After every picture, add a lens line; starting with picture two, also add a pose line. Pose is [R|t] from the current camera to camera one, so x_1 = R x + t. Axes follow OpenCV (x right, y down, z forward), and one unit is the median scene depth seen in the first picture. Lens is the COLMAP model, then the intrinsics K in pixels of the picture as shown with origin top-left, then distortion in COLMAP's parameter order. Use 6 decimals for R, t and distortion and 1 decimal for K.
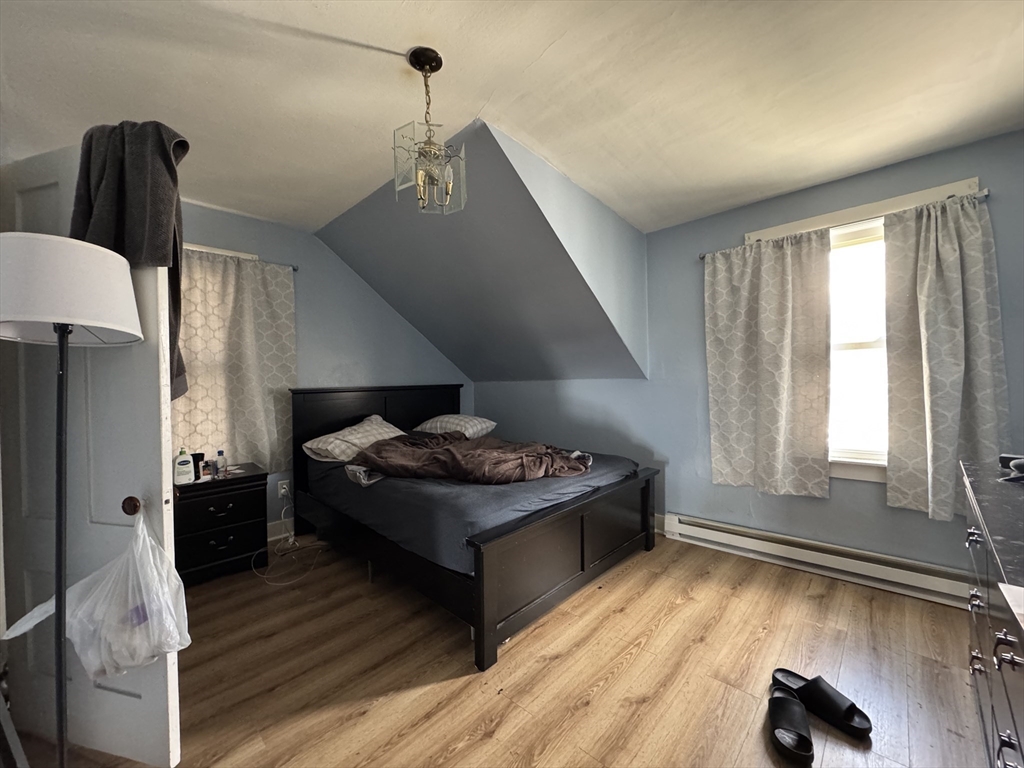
lens RADIAL K [[407.5, 0, 512.1], [0, 407.5, 383.3], [0, 0, 1]] dist [-0.001731, -0.000323]
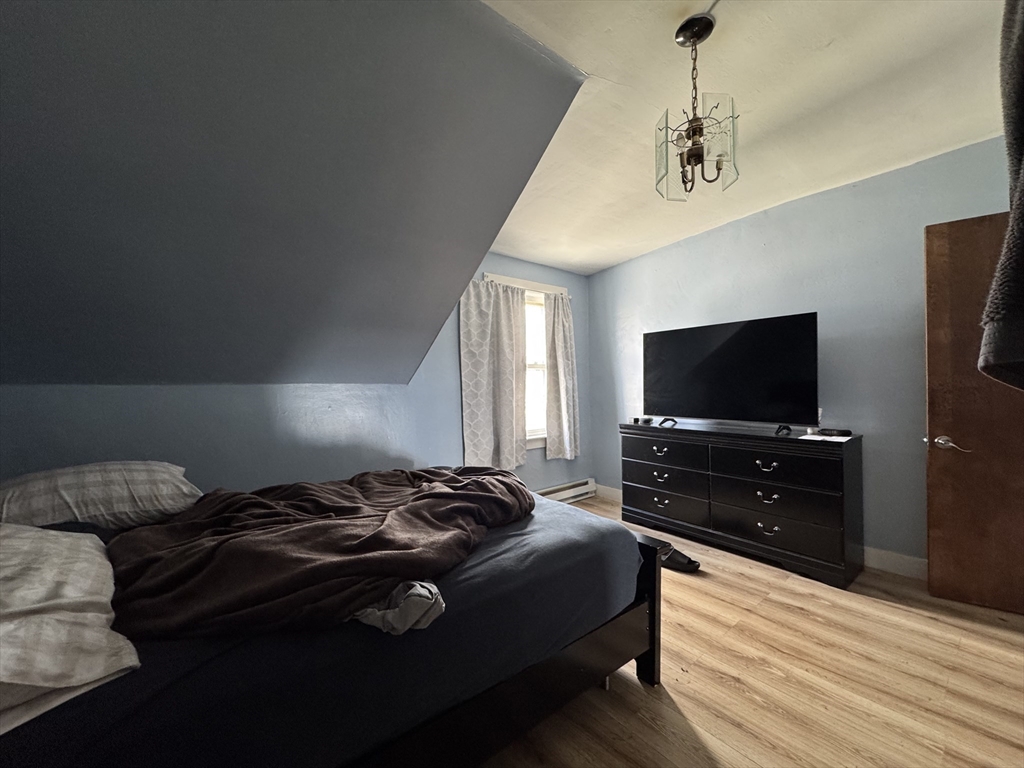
lens RADIAL K [[407.5, 0, 512.8], [0, 407.5, 383.4], [0, 0, 1]] dist [-0.001731, -0.000323]
pose [[0.126520, 0.026435, 0.991612, -0.768654], [0.010963, 0.999547, -0.028045, 0.021469], [-0.991903, 0.014420, 0.126173, 0.860350]]
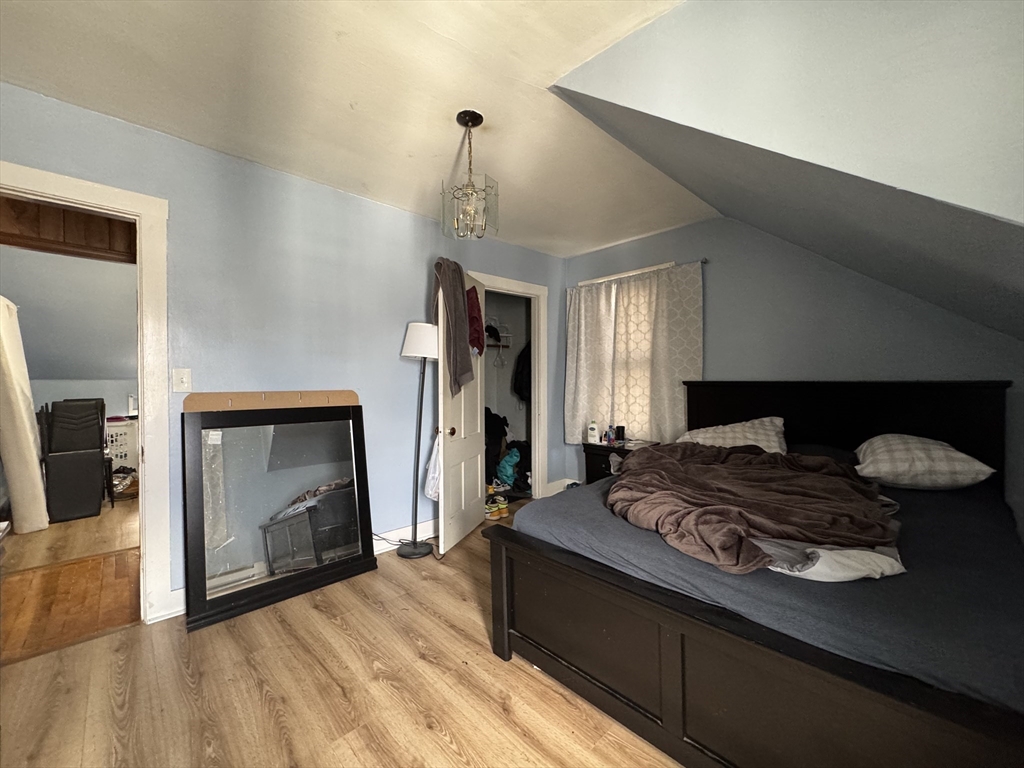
lens RADIAL K [[407.5, 0, 512.1], [0, 407.5, 383.0], [0, 0, 1]] dist [-0.001731, -0.000323]
pose [[-0.043969, 0.034372, -0.998441, 0.686133], [0.003362, 0.999407, 0.034257, -0.023527], [0.999027, -0.001850, -0.044058, 0.778320]]
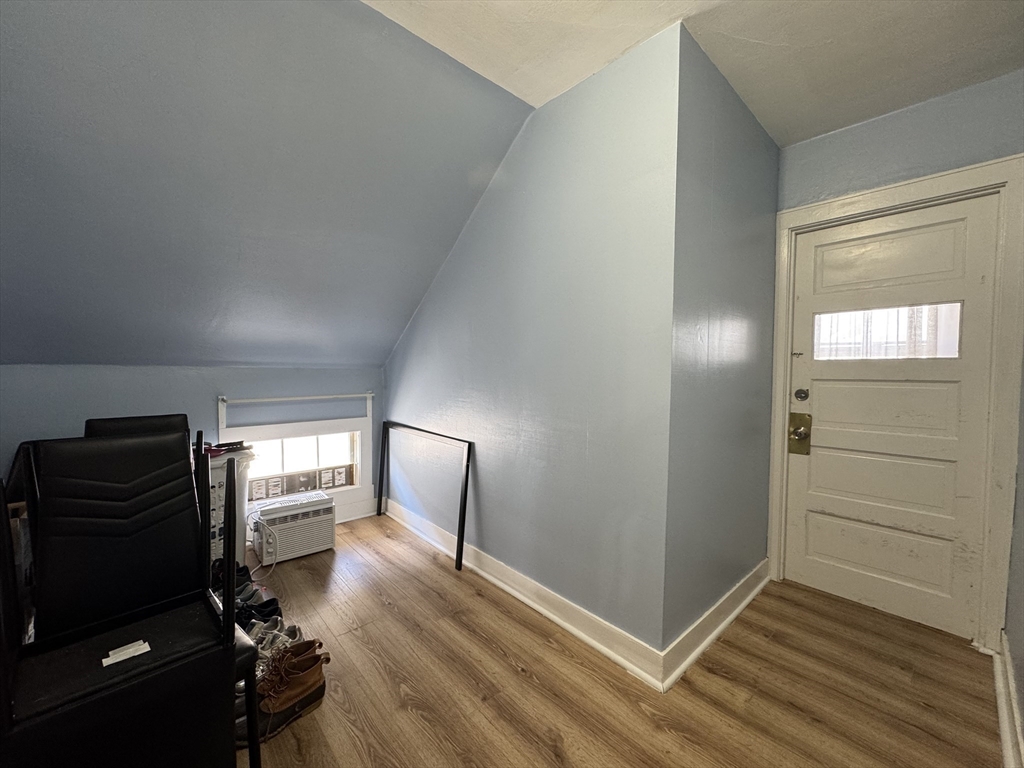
lens RADIAL K [[407.5, 0, 510.8], [0, 407.5, 383.4], [0, 0, 1]] dist [-0.001731, -0.000323]
pose [[-0.076188, 0.062430, -0.995137, 0.577616], [-0.010199, 0.997937, 0.063386, -0.013565], [0.997041, 0.014979, -0.075395, 0.711101]]
